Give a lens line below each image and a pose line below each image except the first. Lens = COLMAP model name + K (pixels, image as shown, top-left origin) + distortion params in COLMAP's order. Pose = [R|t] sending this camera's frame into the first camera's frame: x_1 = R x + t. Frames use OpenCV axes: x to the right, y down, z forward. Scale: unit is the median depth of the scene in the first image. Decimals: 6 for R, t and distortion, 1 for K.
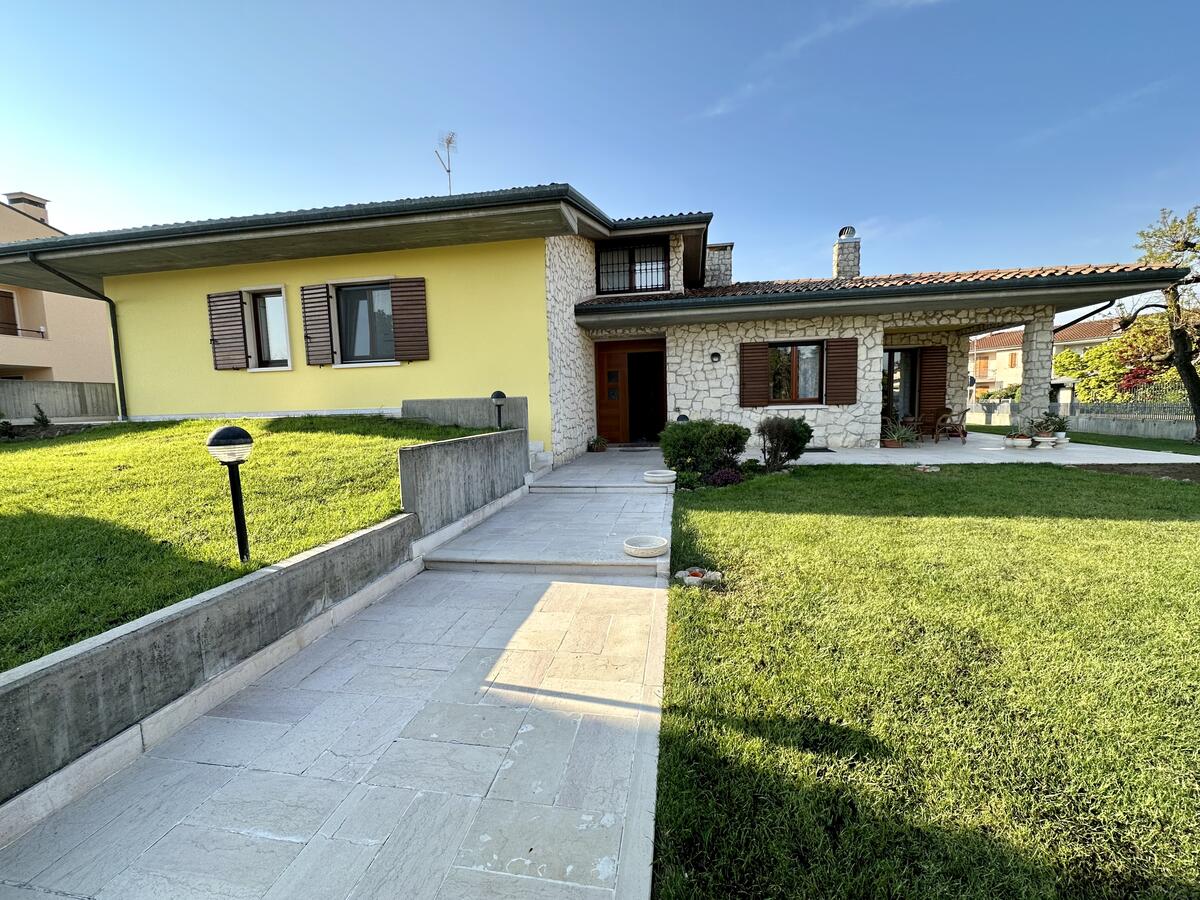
lens RADIAL K [[480.6, 0, 609.1], [0, 480.6, 446.5], [0, 0, 1]] dist [-0.006208, 0.000927]
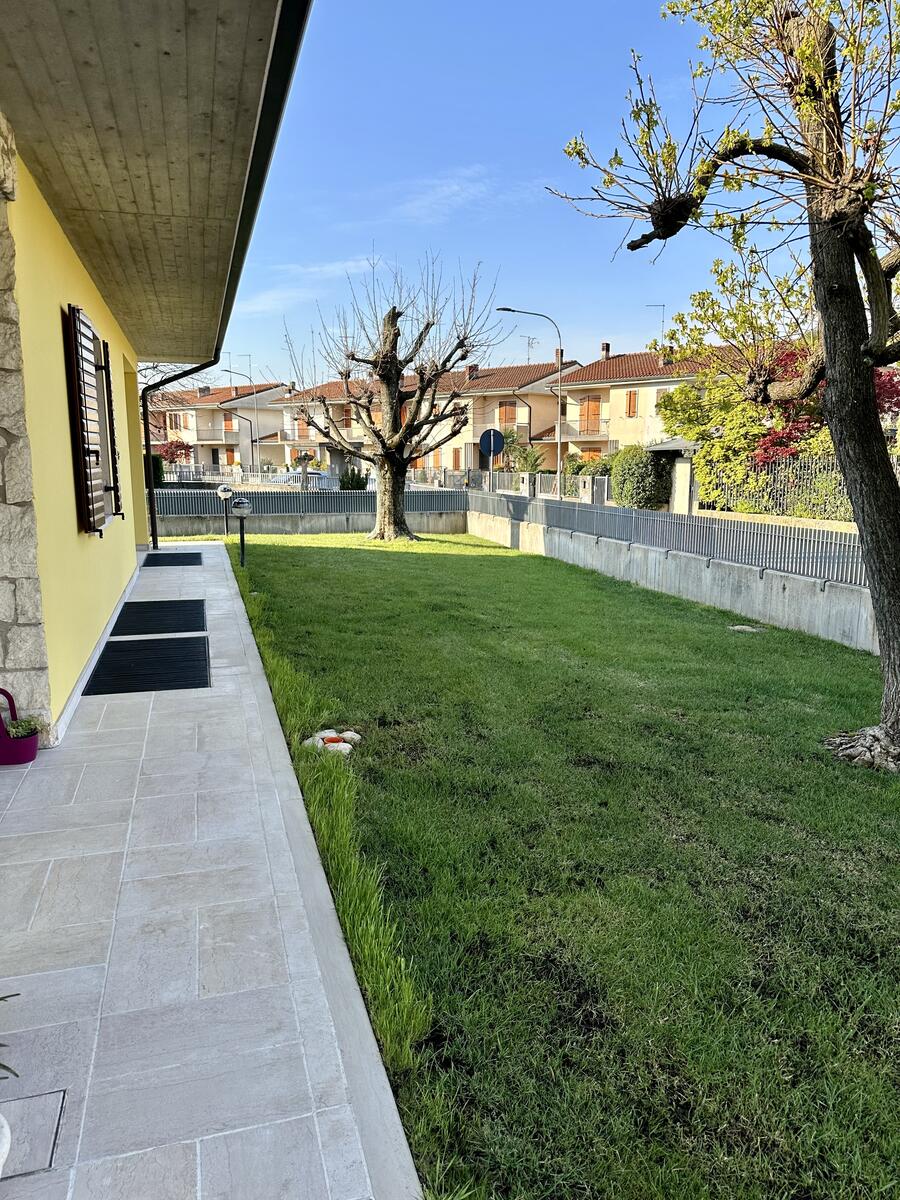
lens RADIAL K [[841.3, 0, 451.9], [0, 841.3, 603.9], [0, 0, 1]] dist [0.017386, -0.020524]
pose [[0.900088, -0.054202, 0.432324, 0.789655], [0.020952, 0.996469, 0.081310, -0.109630], [-0.435204, -0.064128, 0.898045, 0.662081]]
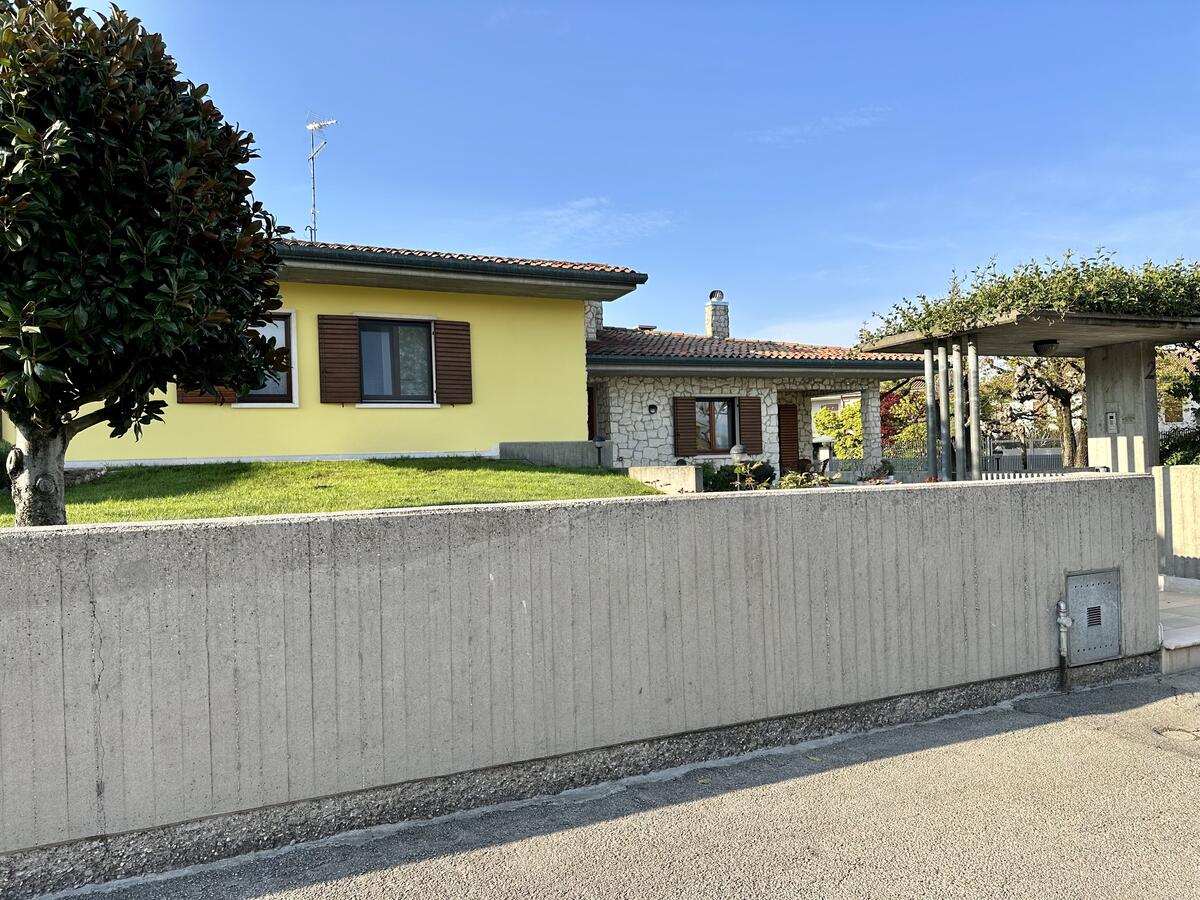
lens RADIAL K [[841.3, 0, 591.8], [0, 841.3, 453.1], [0, 0, 1]] dist [0.017386, -0.020524]
pose [[0.849160, 0.007362, 0.528084, -0.855127], [0.053381, 0.993586, -0.099688, 0.084505], [-0.525430, 0.112841, 0.843321, -0.461171]]
